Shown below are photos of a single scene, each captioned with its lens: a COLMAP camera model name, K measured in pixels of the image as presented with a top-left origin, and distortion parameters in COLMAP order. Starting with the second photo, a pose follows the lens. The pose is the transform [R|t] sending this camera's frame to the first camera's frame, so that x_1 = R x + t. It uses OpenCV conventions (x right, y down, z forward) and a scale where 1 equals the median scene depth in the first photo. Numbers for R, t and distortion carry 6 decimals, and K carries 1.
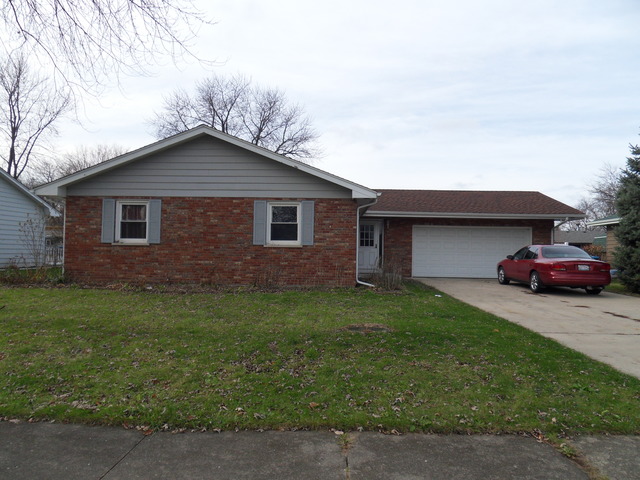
lens RADIAL K [[466.0, 0, 316.6], [0, 466.0, 241.2], [0, 0, 1]] dist [-0.009674, -0.002519]
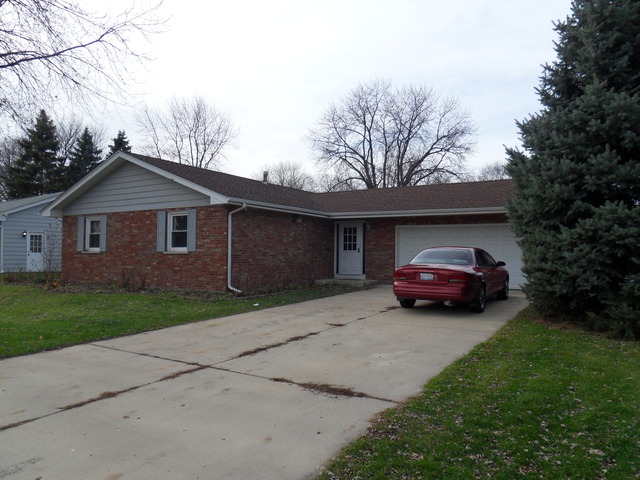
lens RADIAL K [[466.0, 0, 316.6], [0, 466.0, 241.2], [0, 0, 1]] dist [-0.009674, -0.002519]
pose [[0.867220, -0.023466, -0.497372, 0.740046], [0.019701, 0.999724, -0.012817, 0.004450], [0.497536, 0.001316, 0.867443, 0.222305]]
